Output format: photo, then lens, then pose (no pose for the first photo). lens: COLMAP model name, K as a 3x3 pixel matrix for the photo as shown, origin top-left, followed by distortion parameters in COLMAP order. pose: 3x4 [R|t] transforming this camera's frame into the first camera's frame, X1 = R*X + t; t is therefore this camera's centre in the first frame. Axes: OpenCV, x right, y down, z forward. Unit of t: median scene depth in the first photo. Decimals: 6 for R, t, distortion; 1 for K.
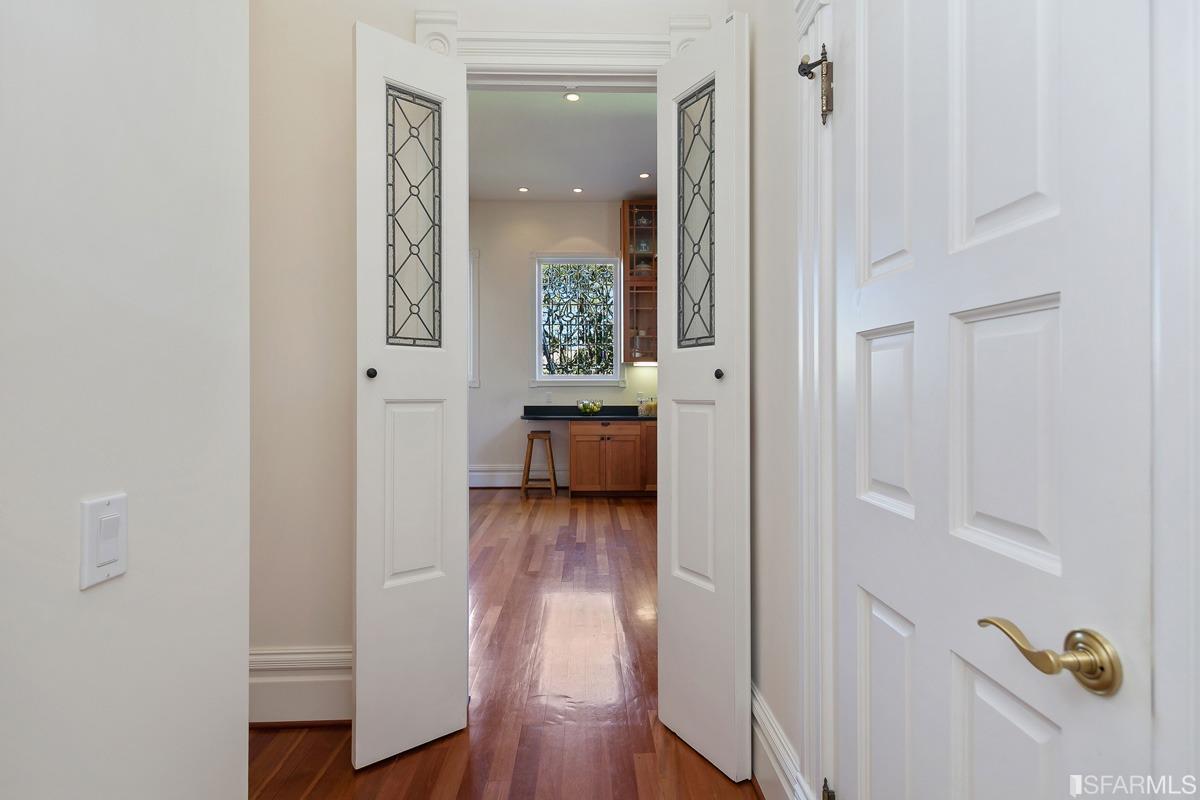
lens RADIAL K [[628.3, 0, 596.8], [0, 628.3, 390.7], [0, 0, 1]] dist [0.074871, 0.000338]
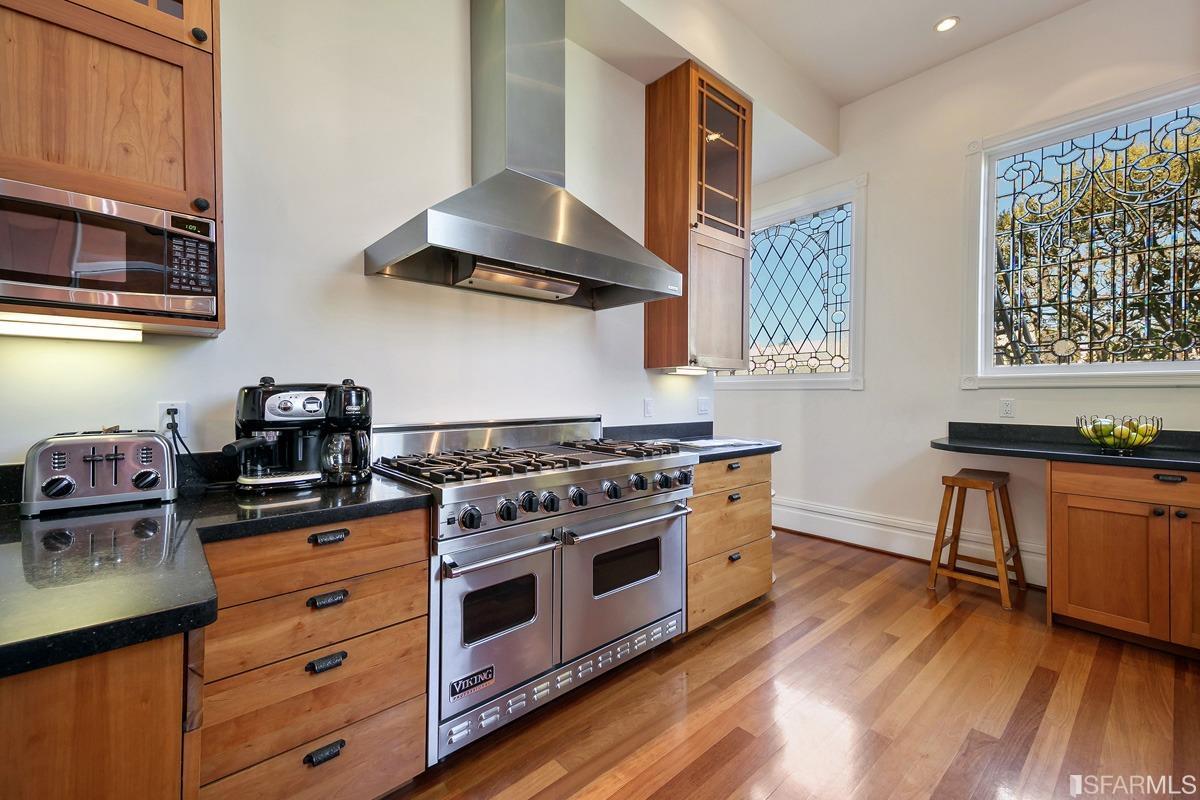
lens RADIAL K [[493.9, 0, 602.2], [0, 493.9, 396.8], [0, 0, 1]] dist [0.048078, -0.011788]
pose [[0.645124, 0.007887, -0.764037, 0.030221], [-0.004284, 0.999968, 0.006705, -0.000850], [0.764066, -0.001053, 0.645137, 0.486384]]
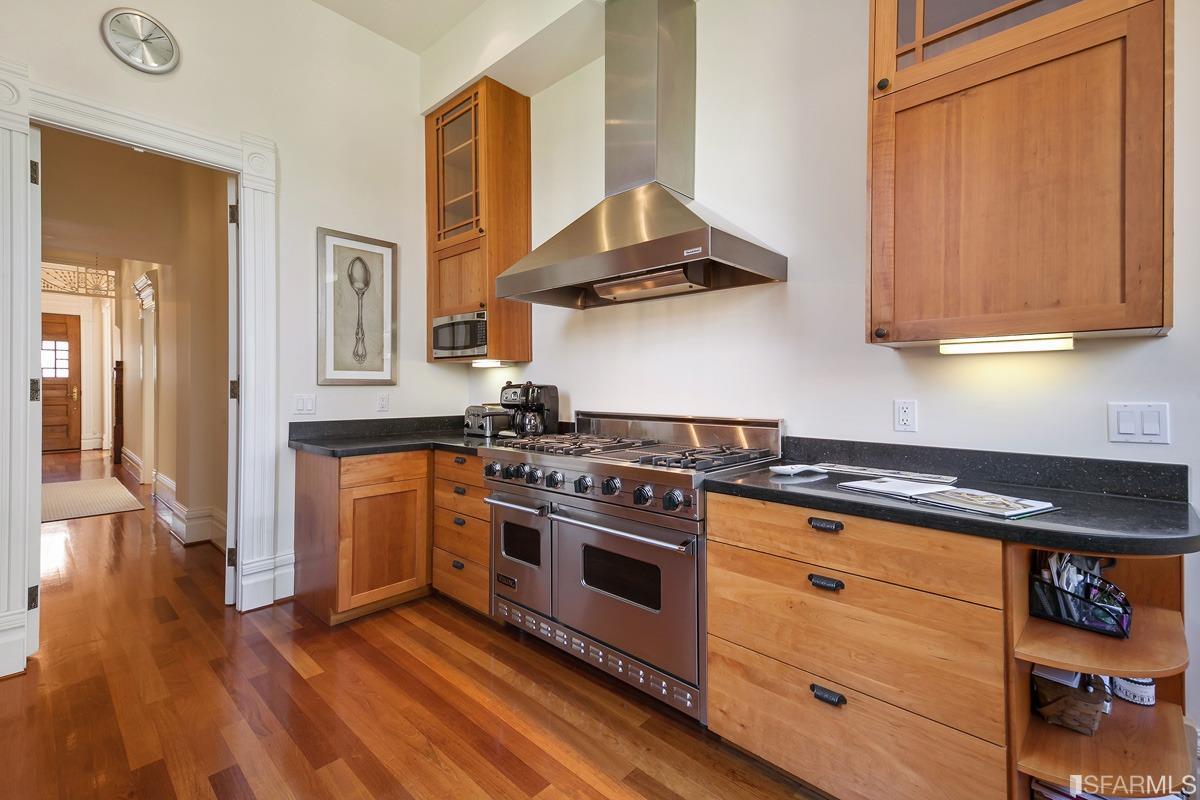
lens RADIAL K [[493.9, 0, 602.2], [0, 493.9, 396.8], [0, 0, 1]] dist [0.048078, -0.011788]
pose [[-0.689673, 0.002043, -0.724118, 0.019201], [-0.010353, 0.999866, 0.012681, -0.000301], [0.724047, 0.016243, -0.689559, 0.867066]]
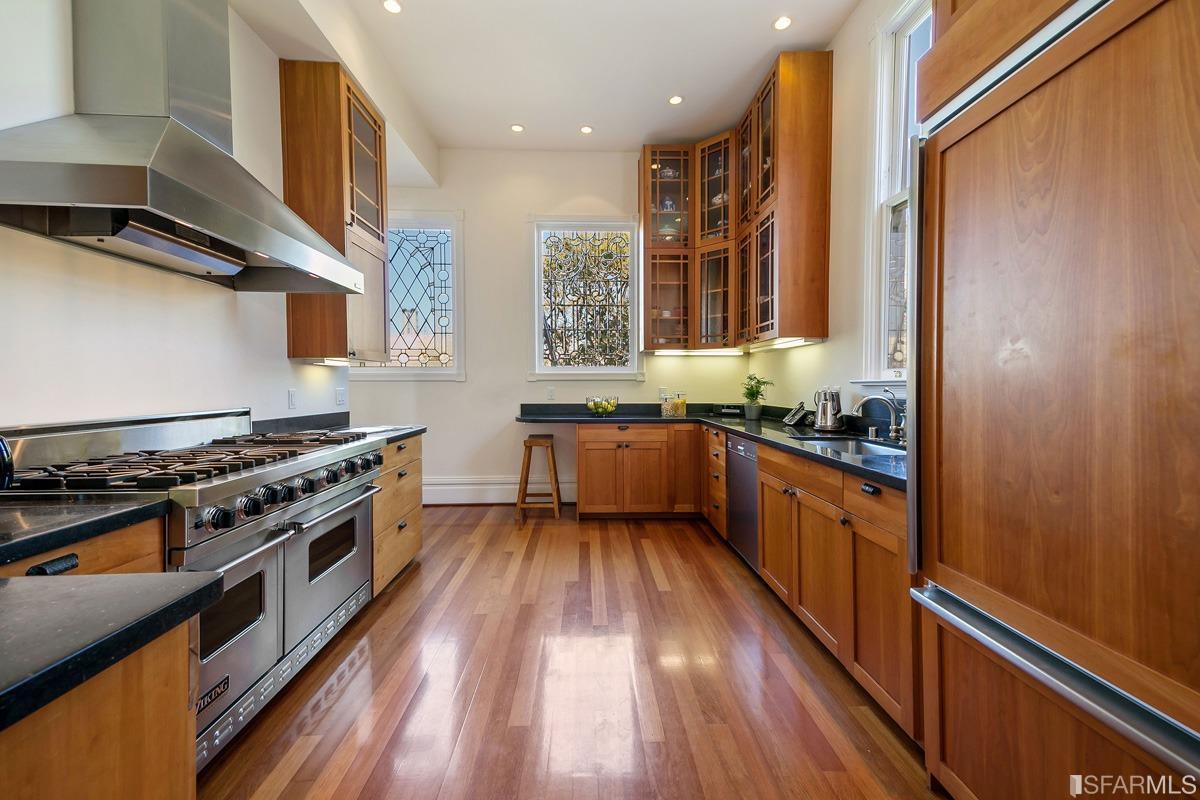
lens RADIAL K [[493.9, 0, 602.2], [0, 493.9, 396.8], [0, 0, 1]] dist [0.048078, -0.011788]
pose [[0.999785, -0.002295, 0.020587, -0.024077], [0.001846, 0.999761, 0.021801, 0.000613], [-0.020633, -0.021759, 0.999550, 0.370141]]
